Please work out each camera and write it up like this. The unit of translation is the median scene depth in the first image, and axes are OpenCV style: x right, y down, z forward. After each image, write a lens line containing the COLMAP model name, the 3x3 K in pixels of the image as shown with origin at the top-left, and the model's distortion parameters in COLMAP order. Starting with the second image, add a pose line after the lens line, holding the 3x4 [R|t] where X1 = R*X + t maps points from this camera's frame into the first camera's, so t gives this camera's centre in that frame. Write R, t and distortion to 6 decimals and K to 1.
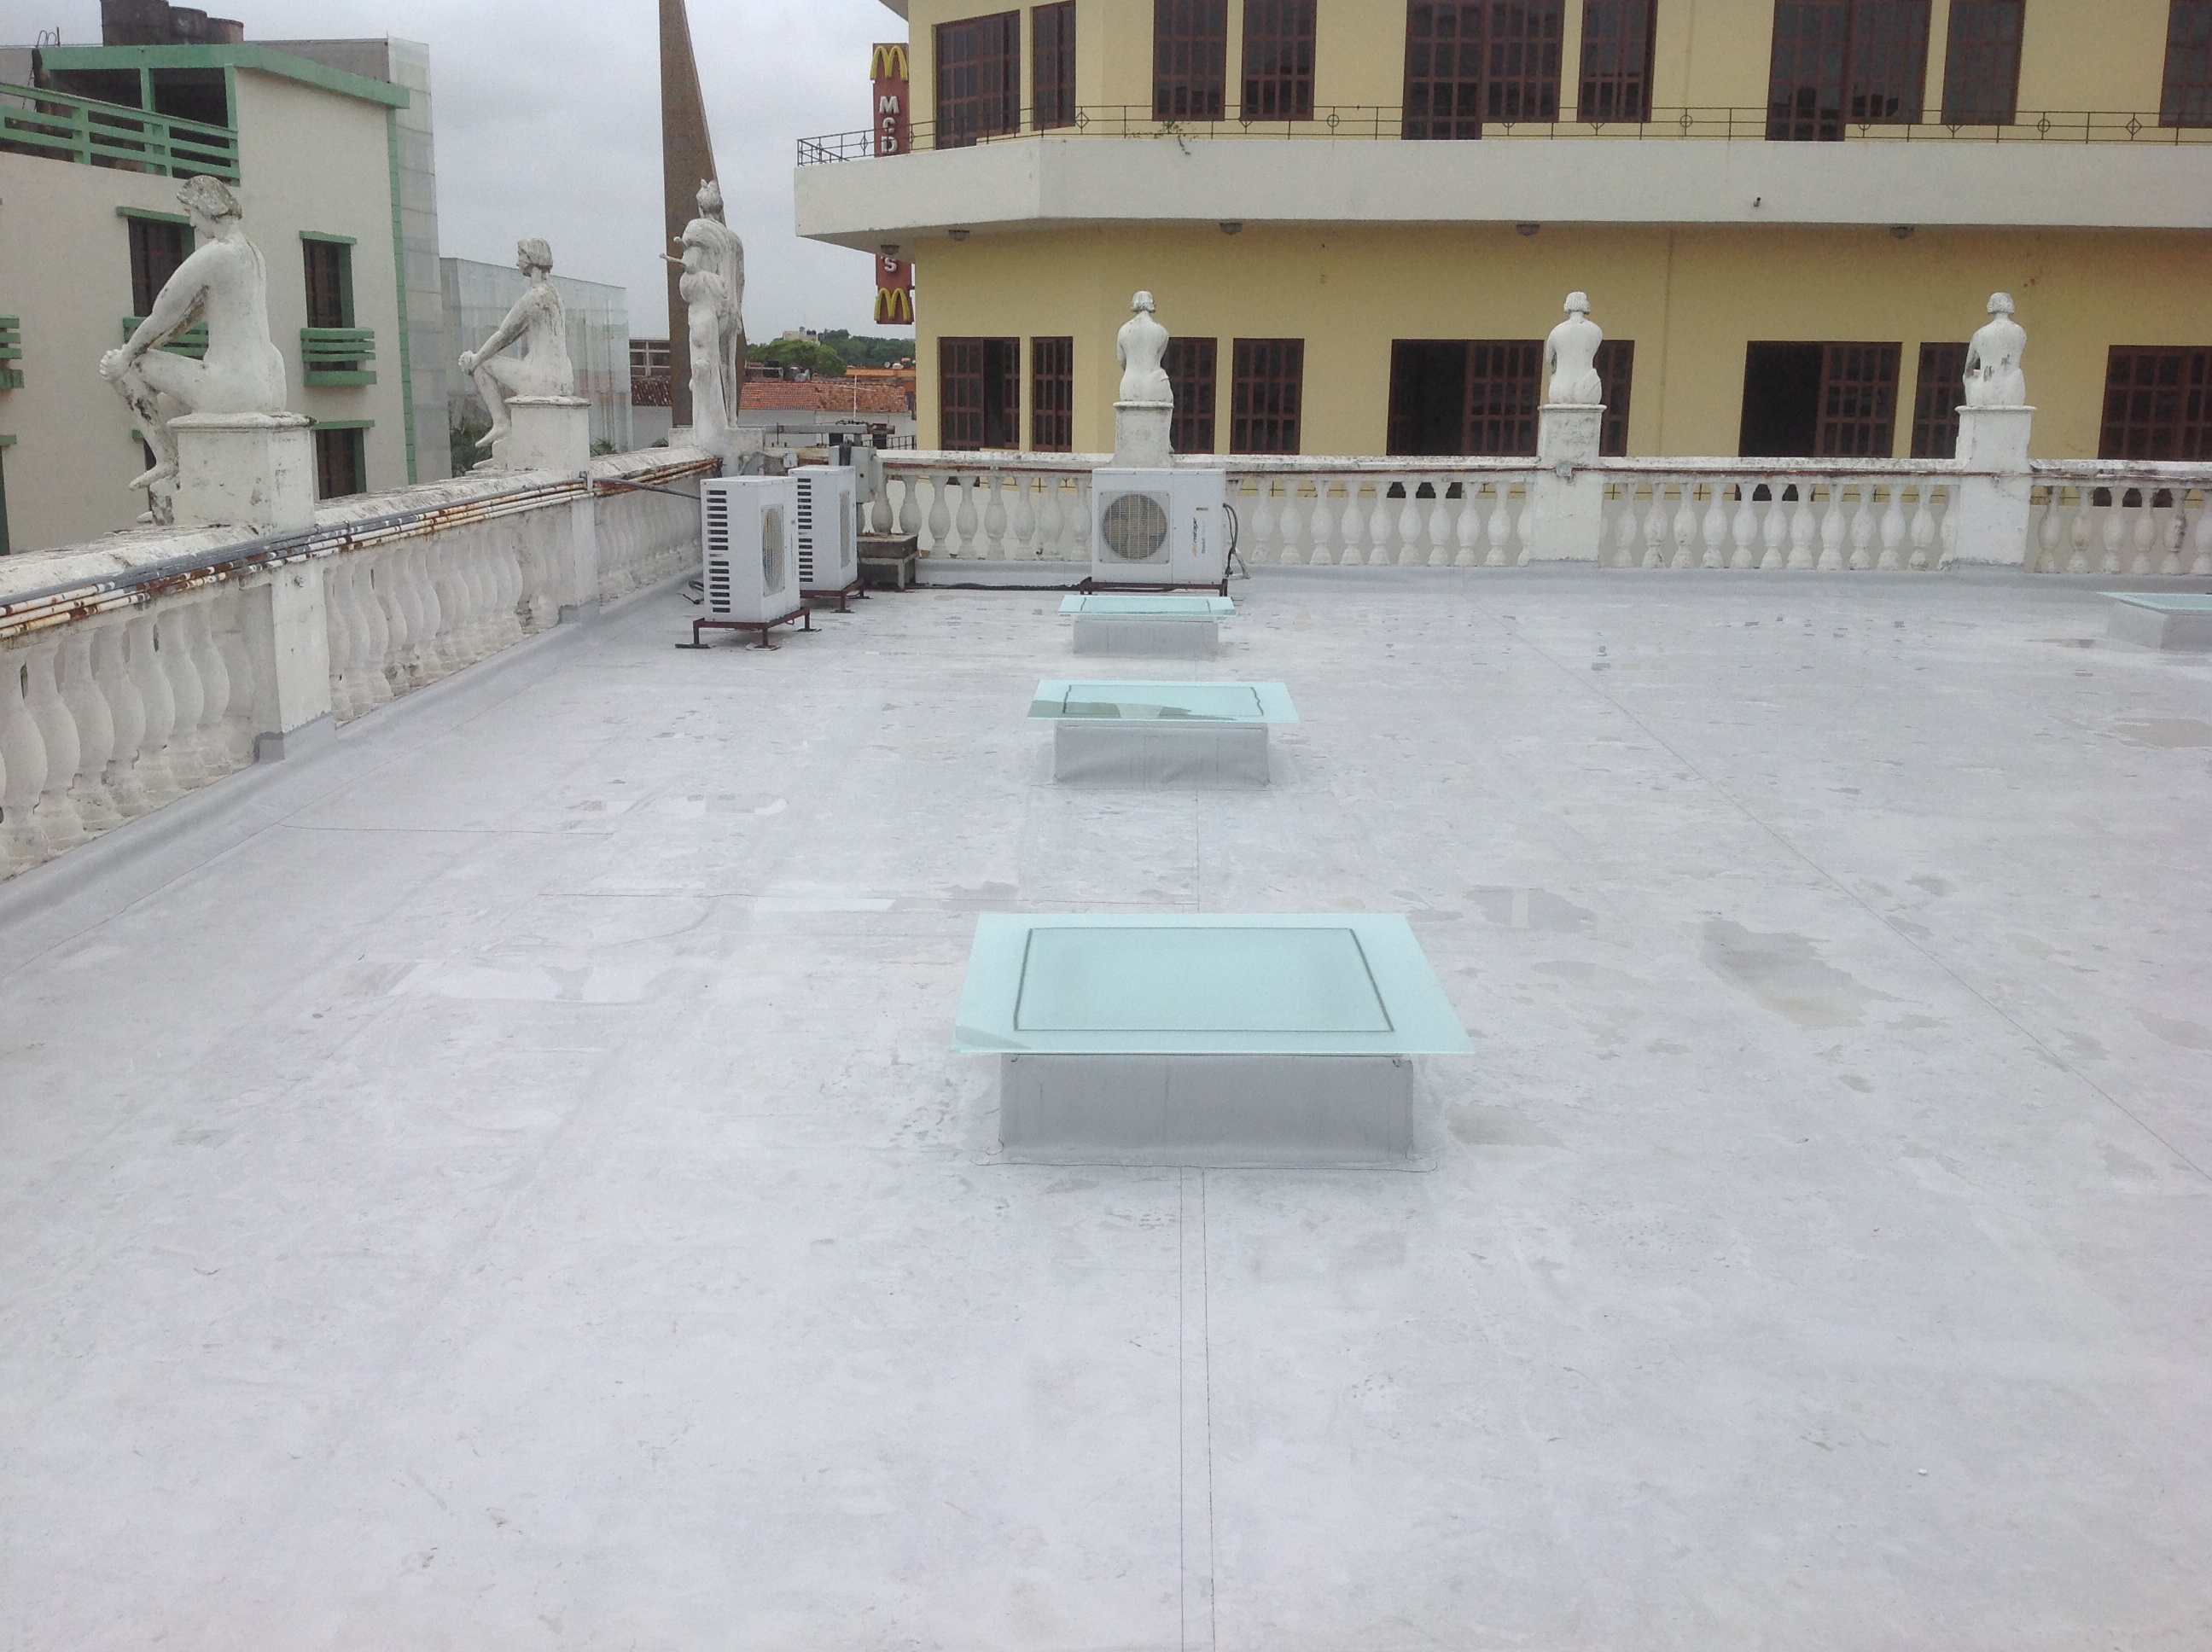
lens RADIAL K [[2115.1, 0, 1106.0], [0, 2115.1, 826.0], [0, 0, 1]] dist [0.152794, -0.355455]
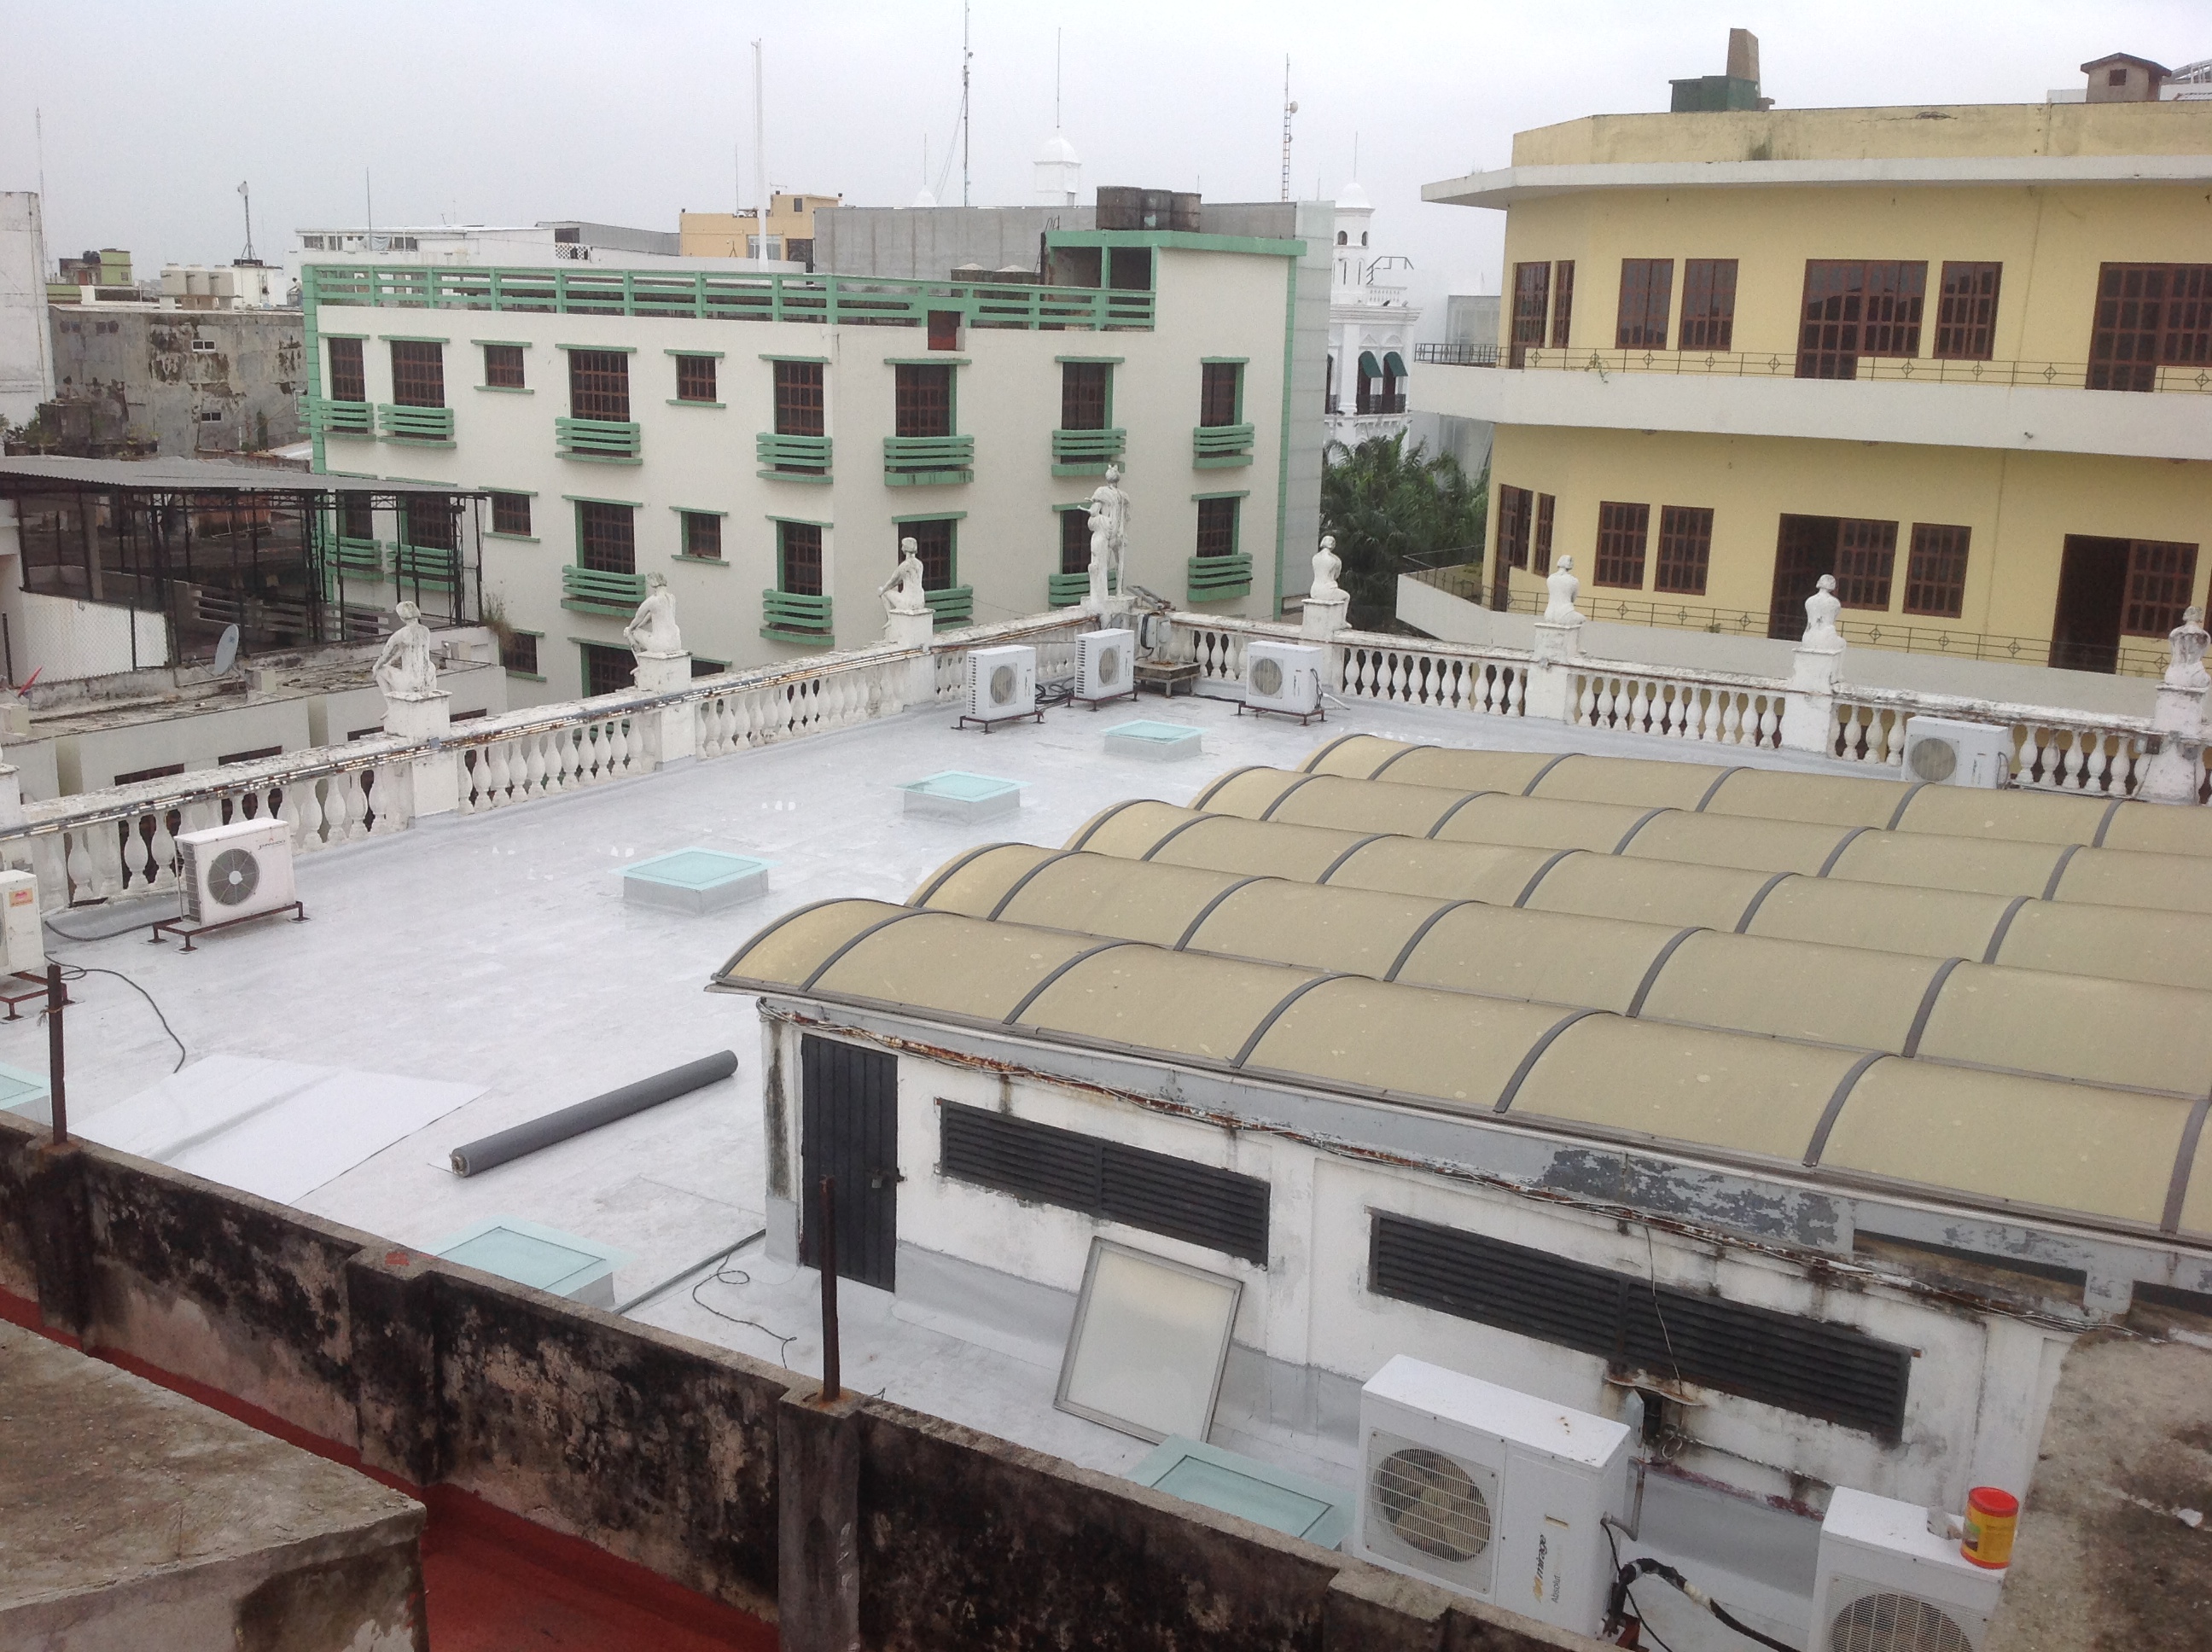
lens RADIAL K [[2115.1, 0, 1106.0], [0, 2115.1, 826.0], [0, 0, 1]] dist [0.152794, -0.355455]
pose [[0.859411, 0.128411, -0.494898, 0.453482], [-0.121938, 0.991494, 0.045513, -0.046967], [0.496532, 0.021232, 0.867758, -0.345889]]
